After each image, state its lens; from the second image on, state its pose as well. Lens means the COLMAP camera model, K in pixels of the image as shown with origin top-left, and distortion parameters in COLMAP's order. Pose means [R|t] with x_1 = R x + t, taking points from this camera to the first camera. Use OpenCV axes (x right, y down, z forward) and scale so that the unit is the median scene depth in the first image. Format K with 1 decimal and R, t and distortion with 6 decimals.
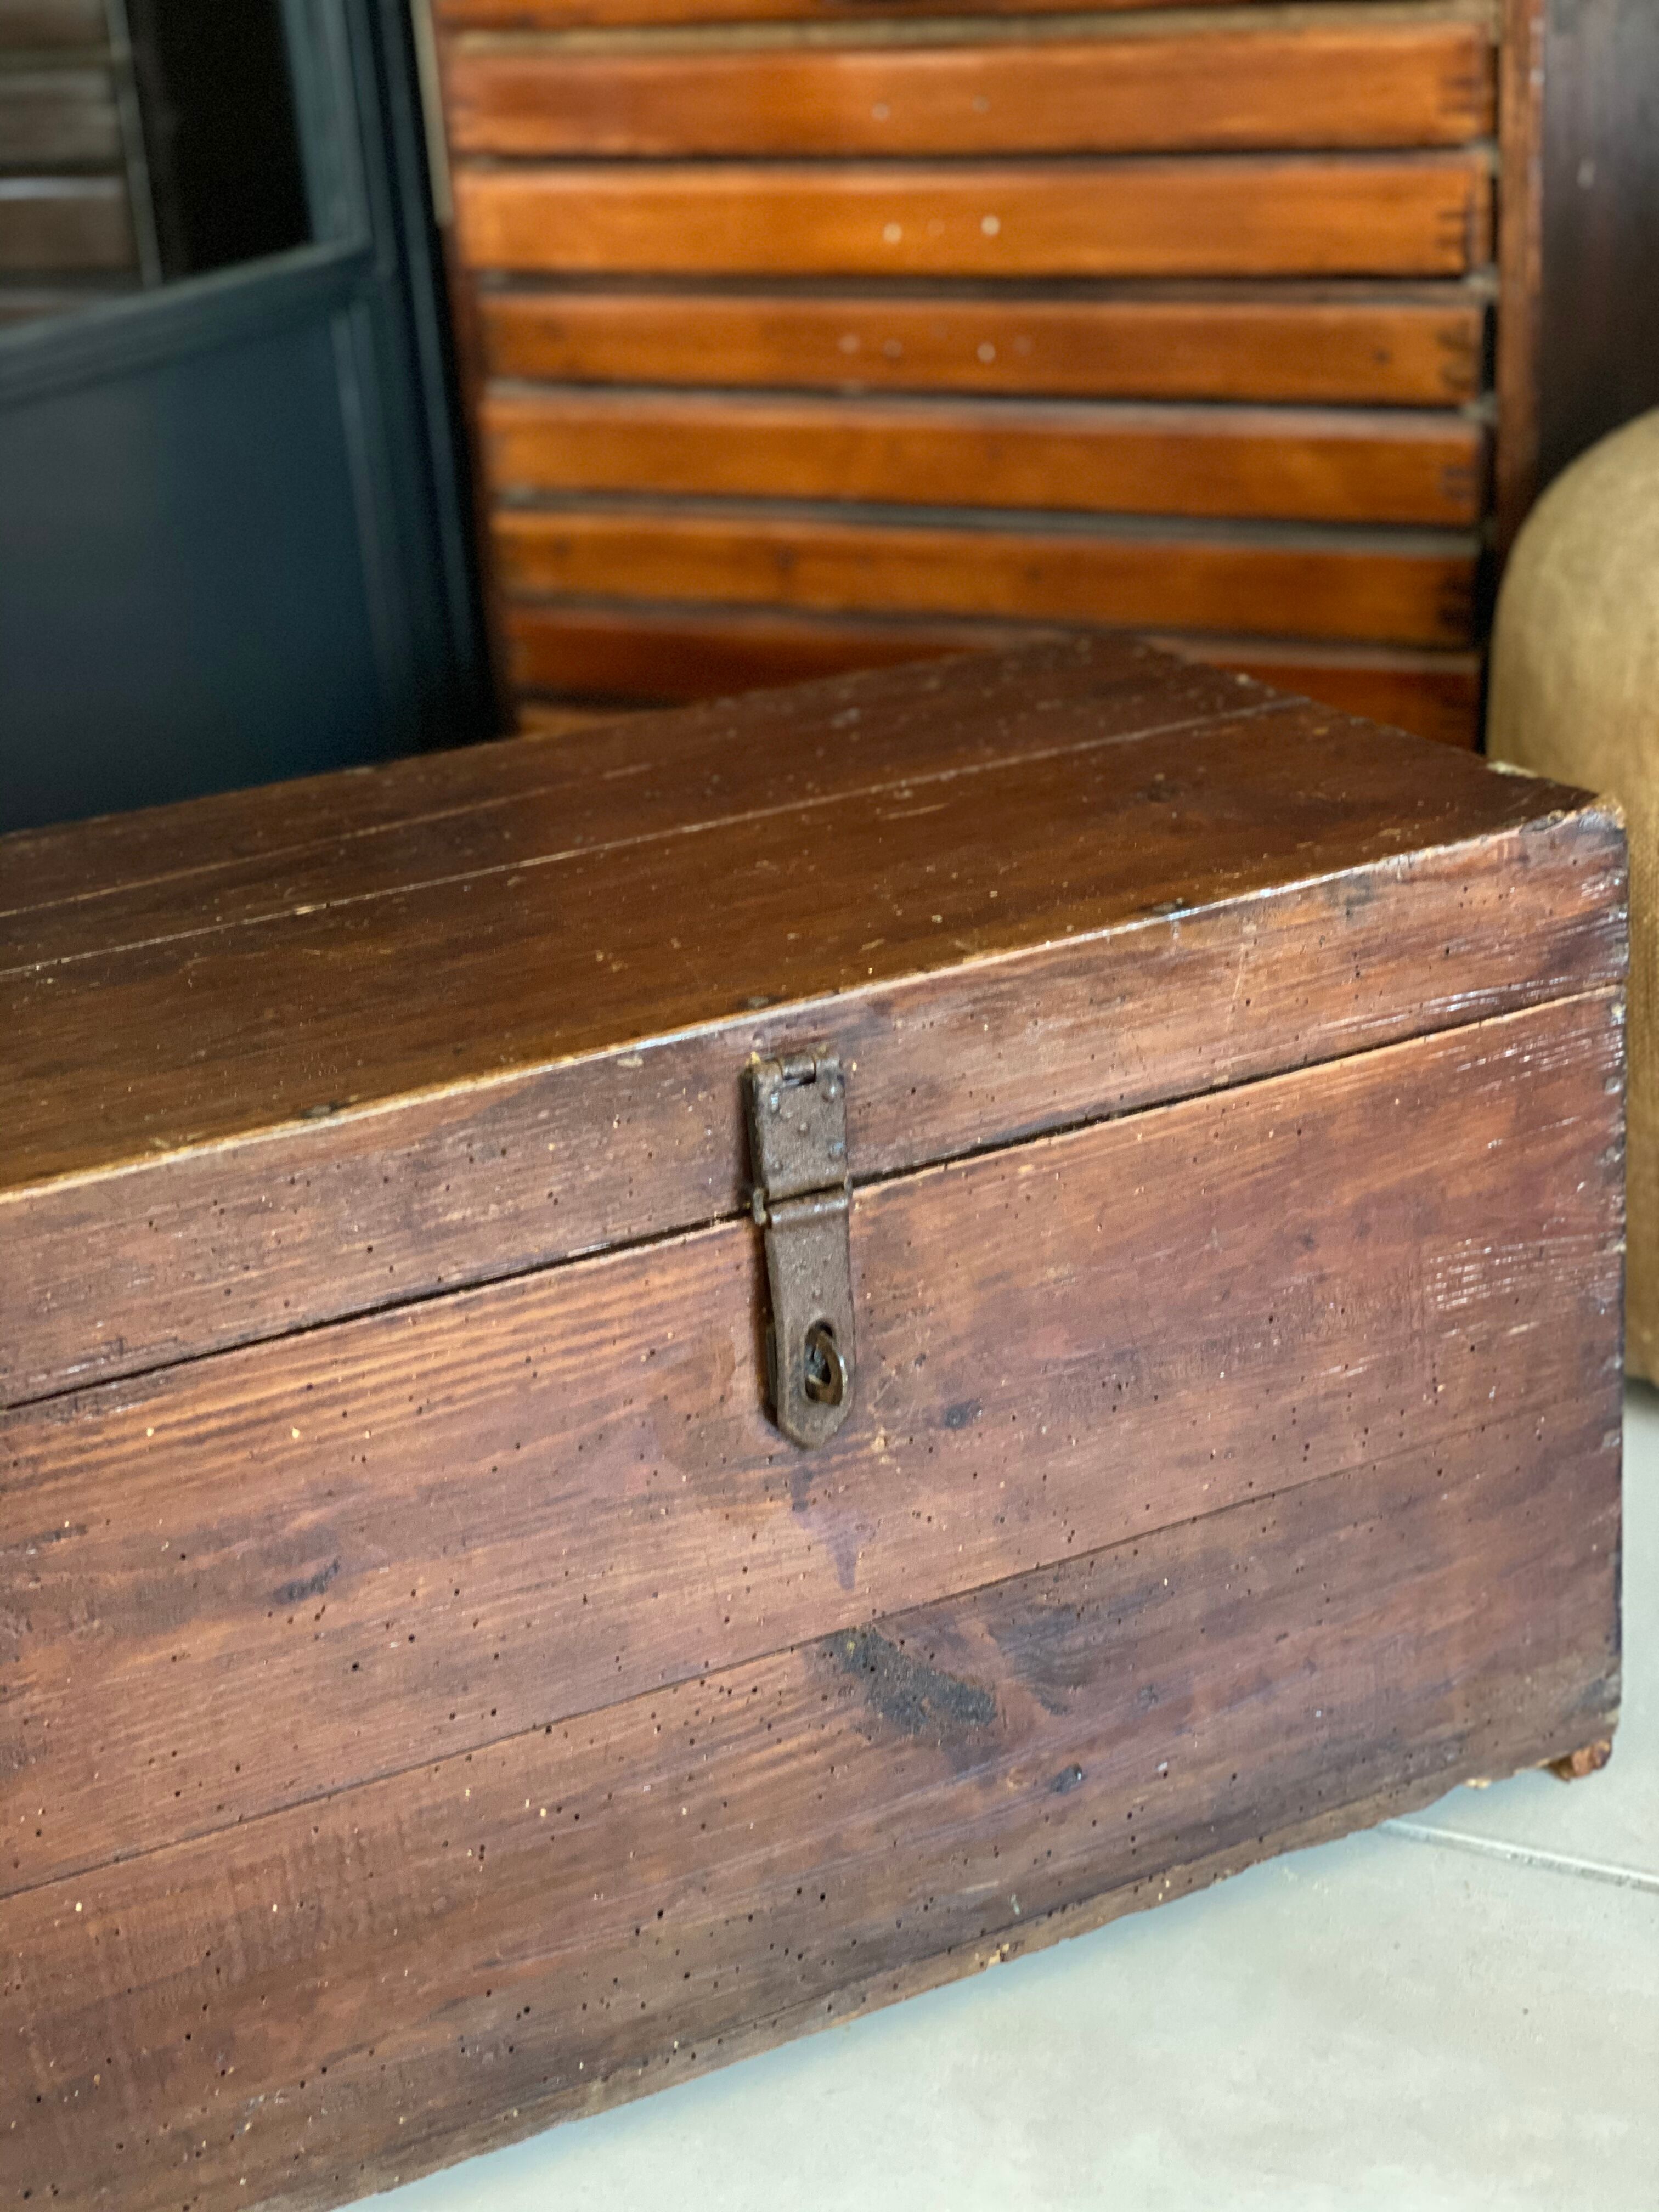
lens RADIAL K [[3388.8, 0, 841.5], [0, 3388.8, 1060.0], [0, 0, 1]] dist [0.100103, 0.000000]
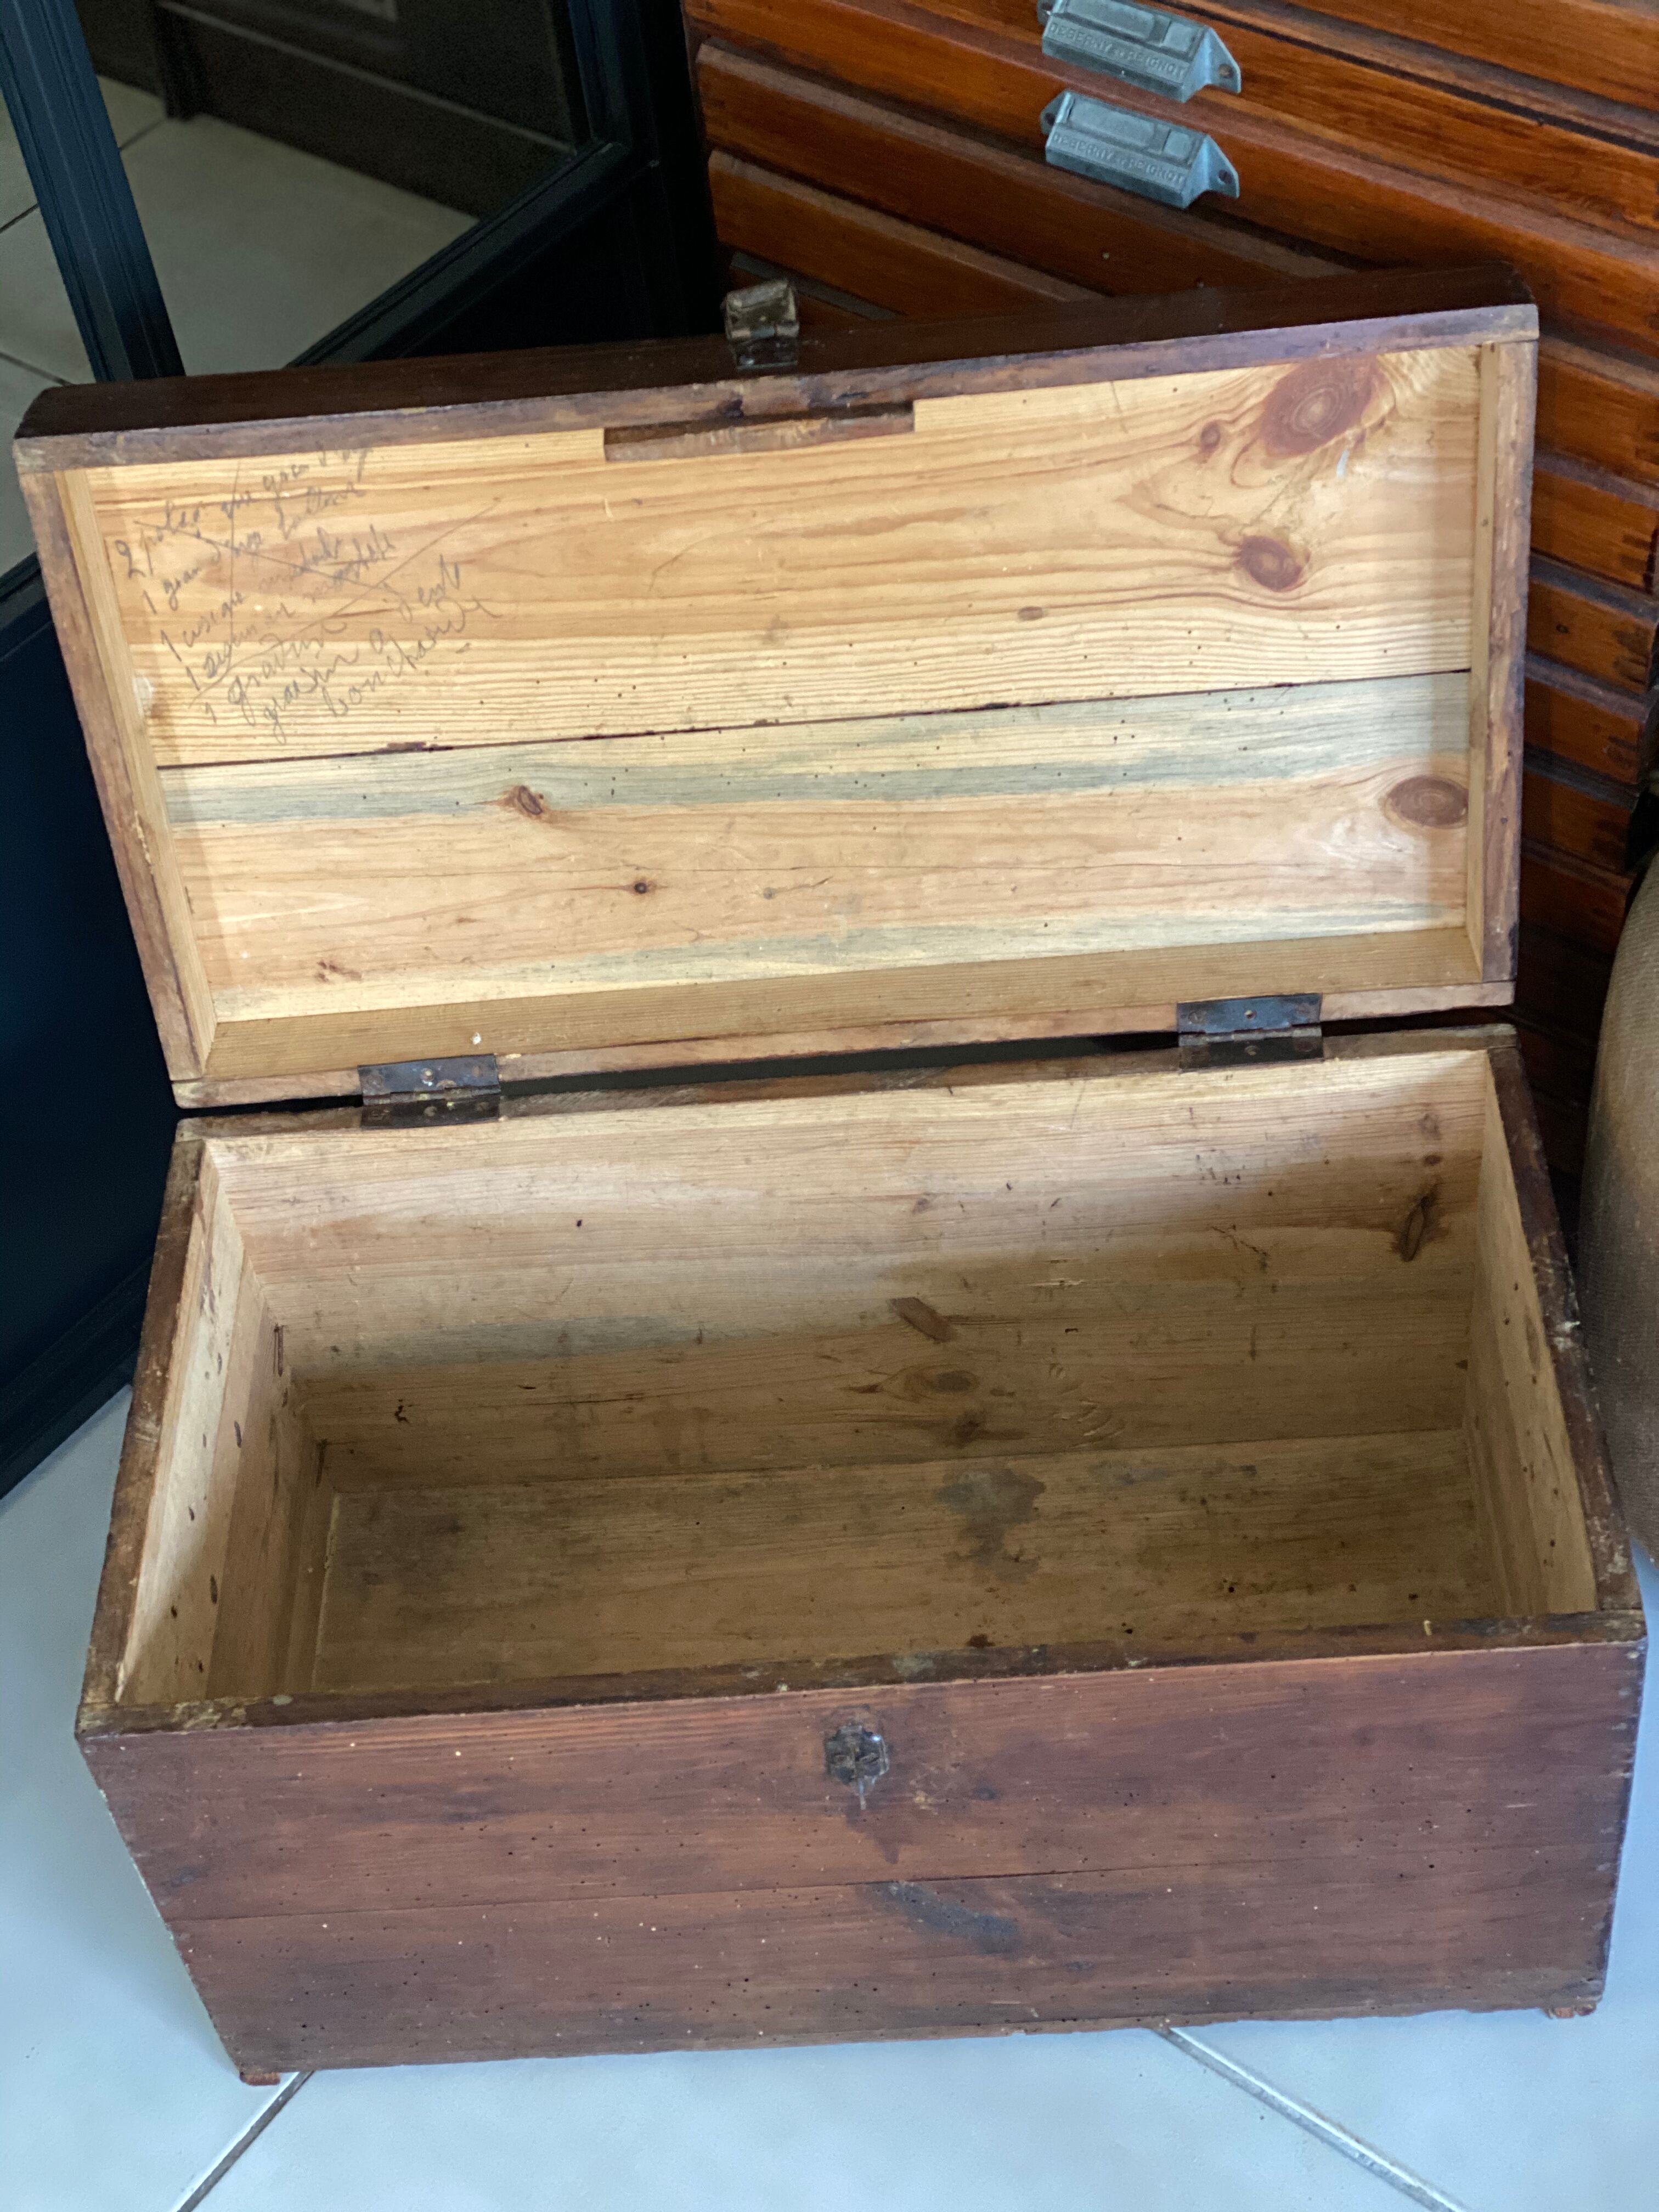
lens RADIAL K [[3388.8, 0, 824.1], [0, 3388.8, 1078.8], [0, 0, 1]] dist [0.100103, 0.000000]
pose [[0.897647, 0.307895, -0.315326, 0.310605], [-0.119923, 0.859135, 0.497499, -0.787312], [0.424085, -0.408764, 0.808124, 0.027612]]
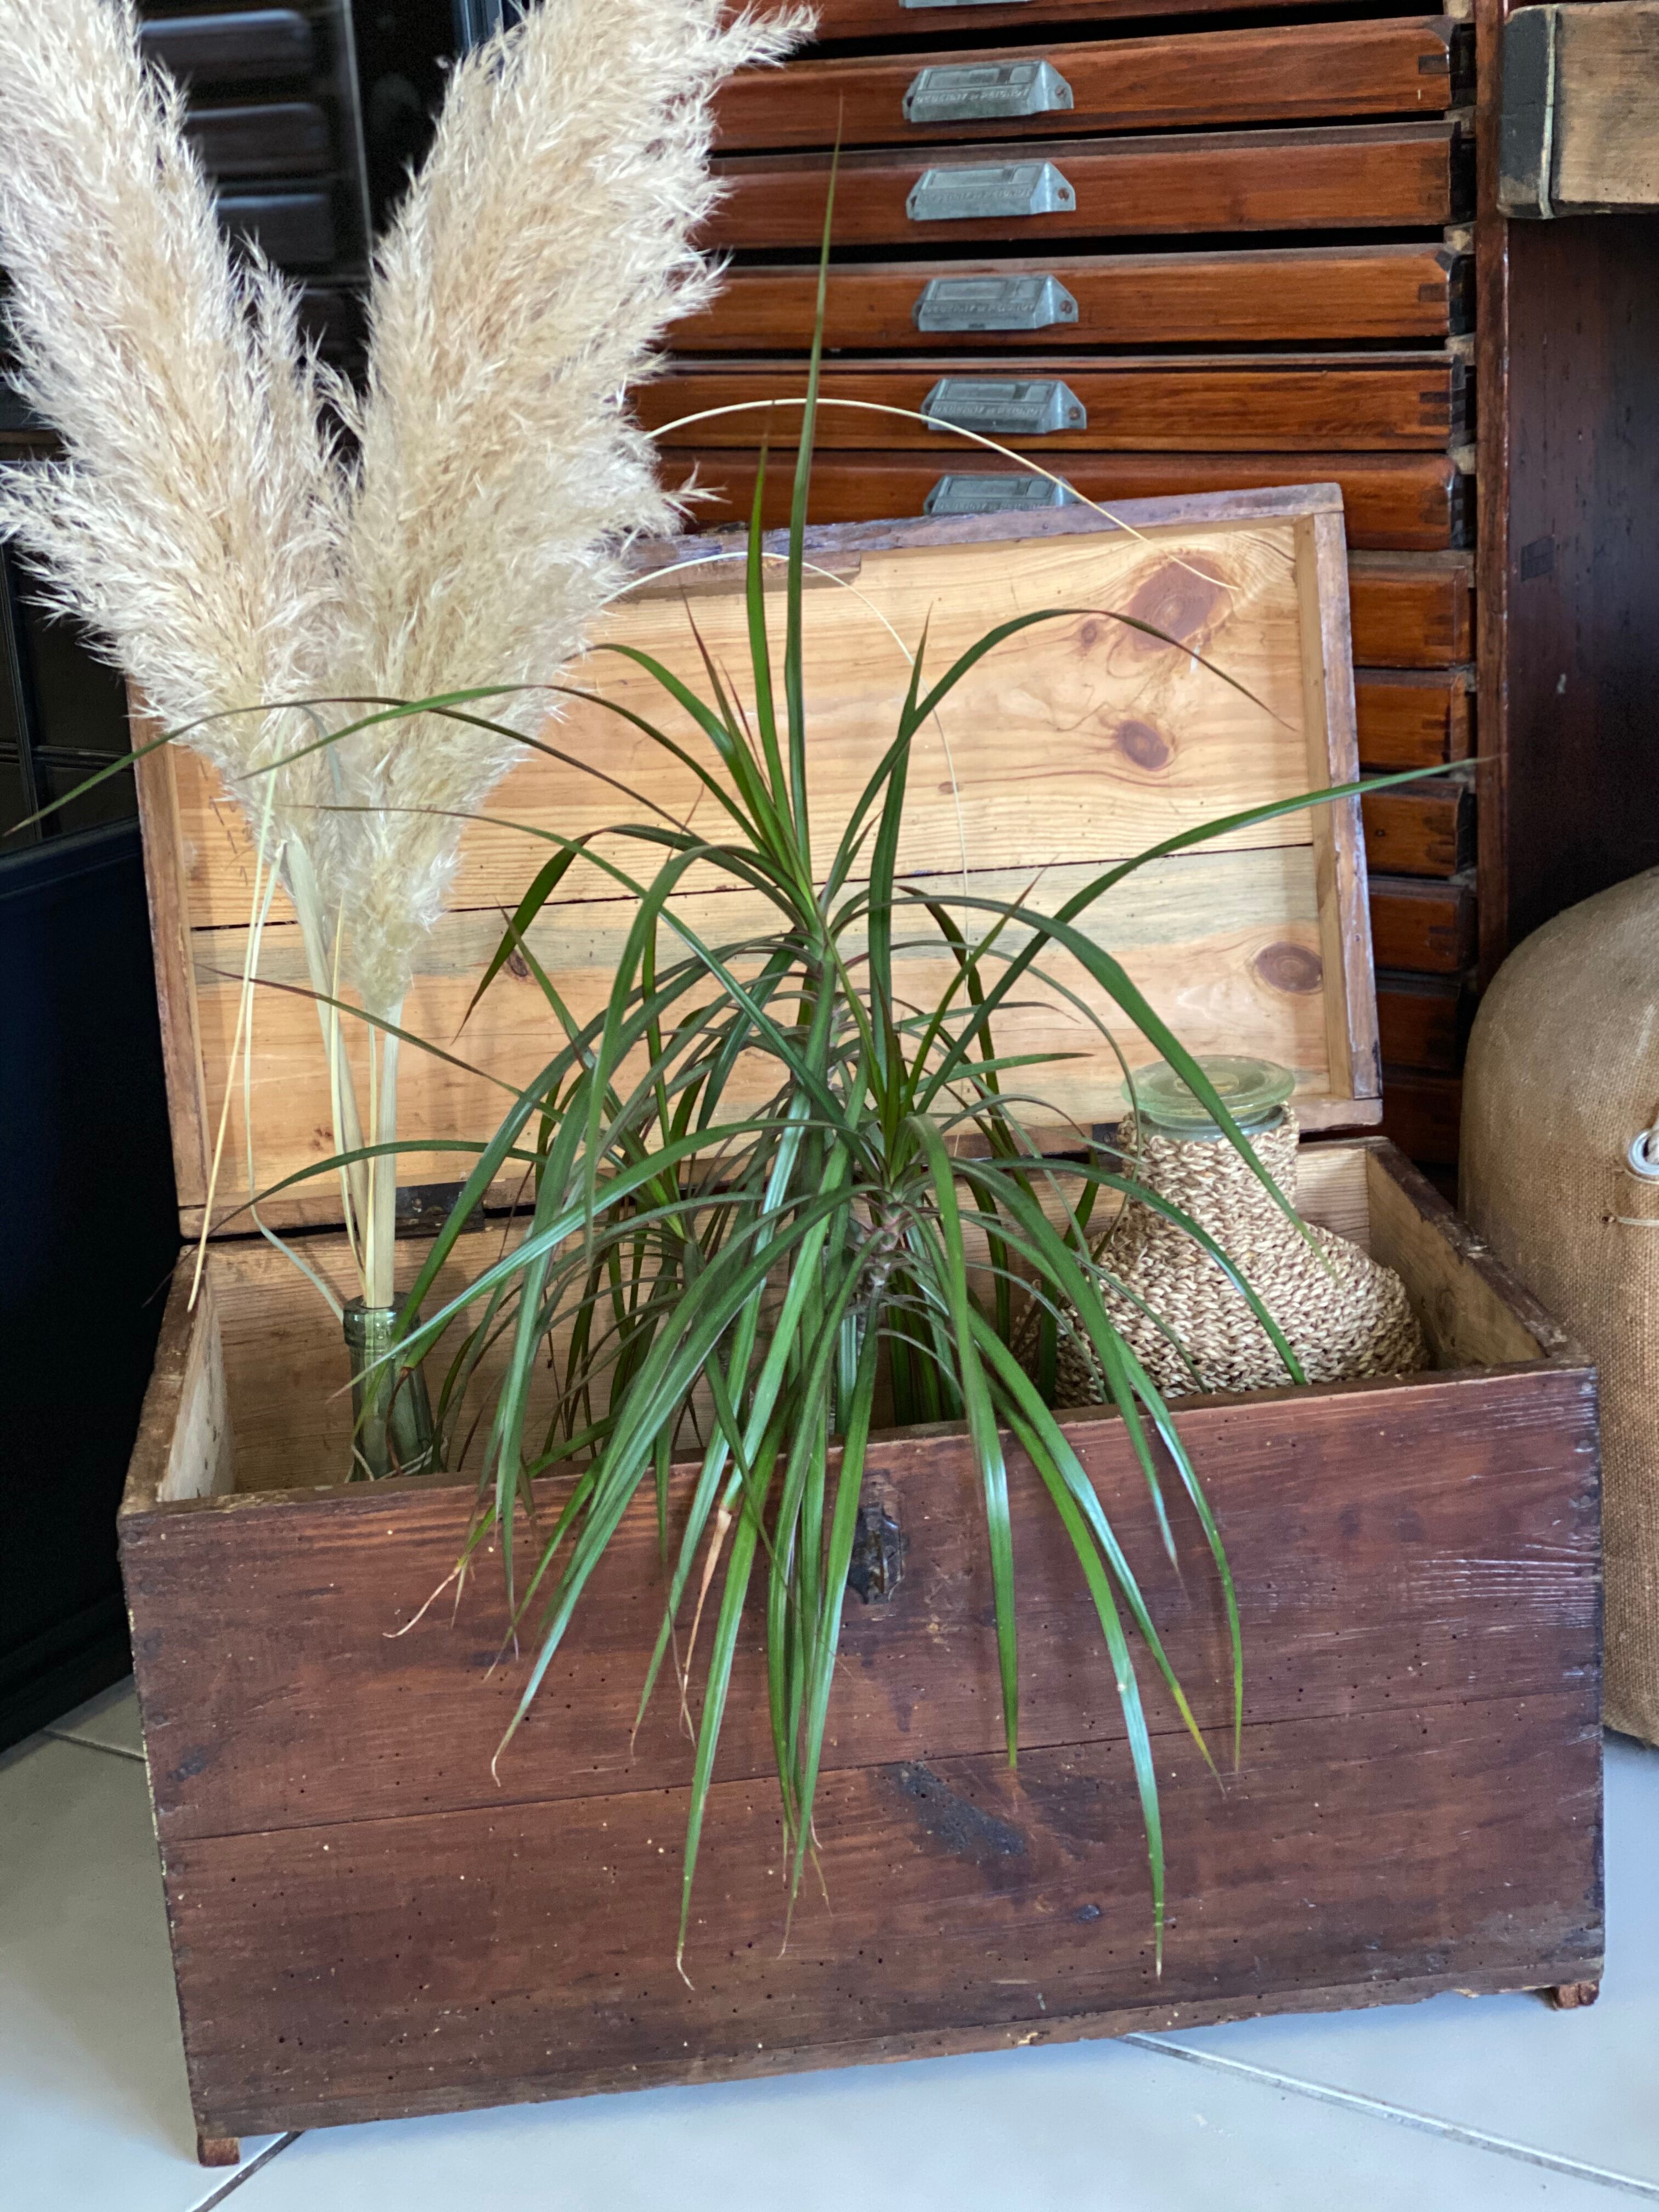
lens RADIAL K [[3388.8, 0, 822.3], [0, 3388.8, 1038.3], [0, 0, 1]] dist [0.100103, 0.000000]
pose [[0.936140, 0.105233, -0.335512, 0.403513], [-0.124028, 0.991660, -0.035027, -0.068452], [0.329028, 0.074403, 0.941384, -0.316365]]
